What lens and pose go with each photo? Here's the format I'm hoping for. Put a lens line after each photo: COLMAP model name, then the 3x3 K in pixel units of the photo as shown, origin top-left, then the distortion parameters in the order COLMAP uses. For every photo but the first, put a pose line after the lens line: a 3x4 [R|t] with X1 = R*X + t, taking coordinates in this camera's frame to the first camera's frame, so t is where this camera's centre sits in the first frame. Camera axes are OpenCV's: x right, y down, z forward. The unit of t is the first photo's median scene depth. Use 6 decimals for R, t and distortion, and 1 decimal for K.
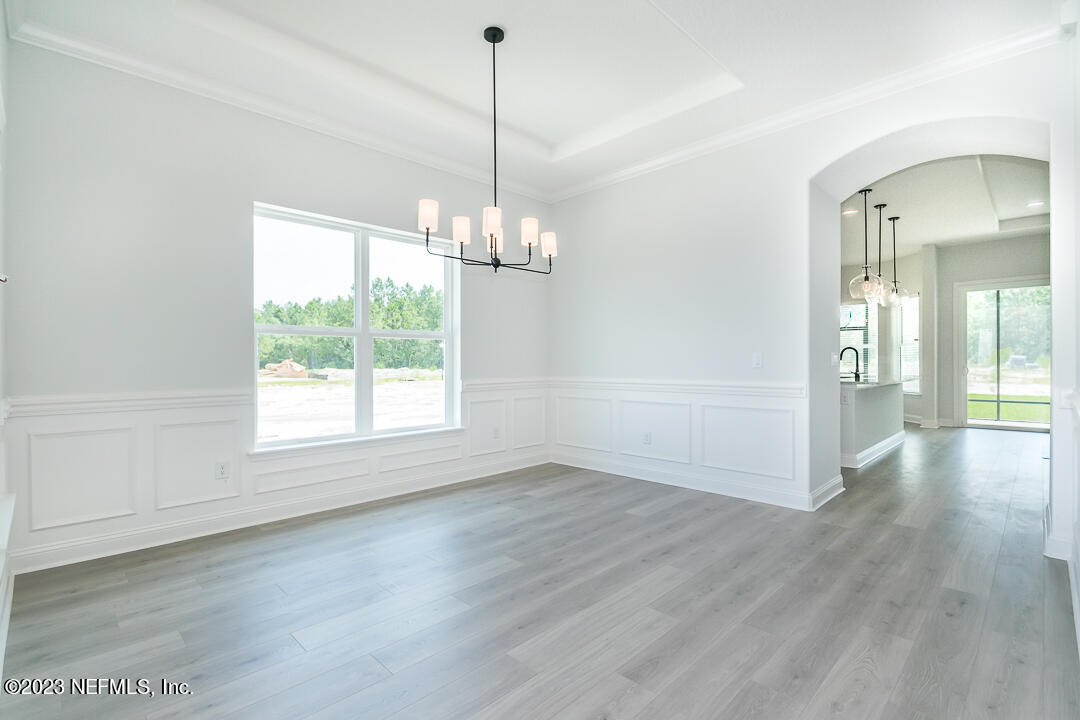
lens RADIAL K [[497.6, 0, 540.0], [0, 497.6, 360.0], [0, 0, 1]] dist [-0.001846, -0.000053]
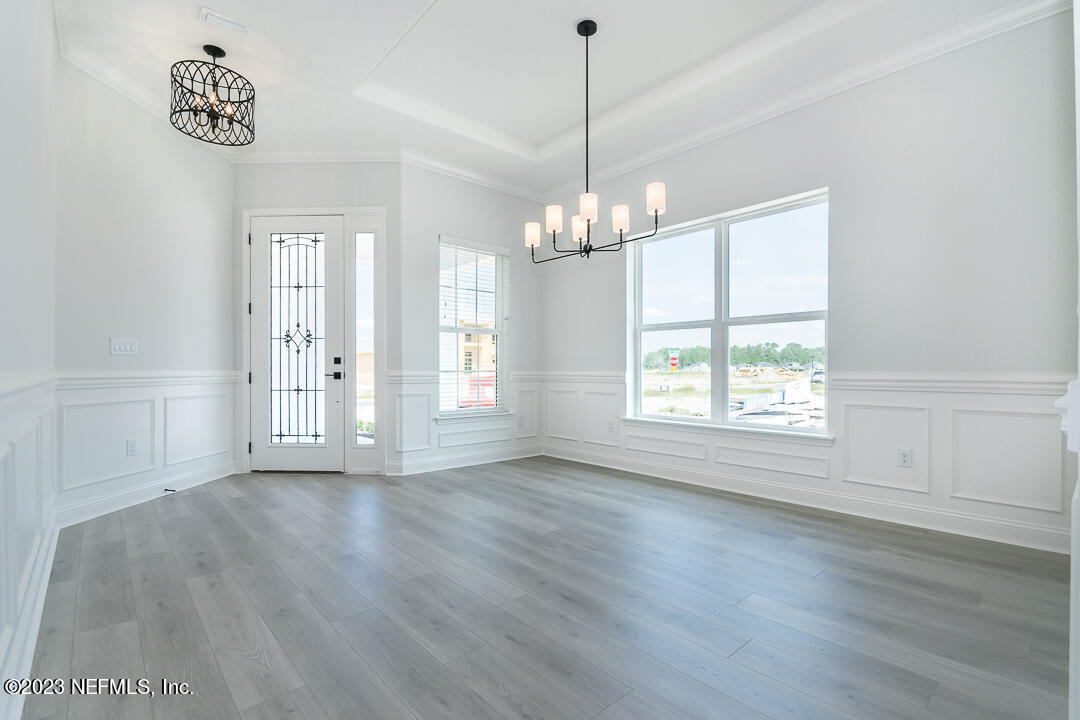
lens RADIAL K [[502.0, 0, 540.0], [0, 502.0, 360.0], [0, 0, 1]] dist [0.013716, -0.000156]
pose [[-0.062097, -0.013053, -0.997985, 0.956251], [0.005509, 0.999895, -0.013421, 0.047328], [0.998055, -0.006331, -0.062018, 0.969102]]
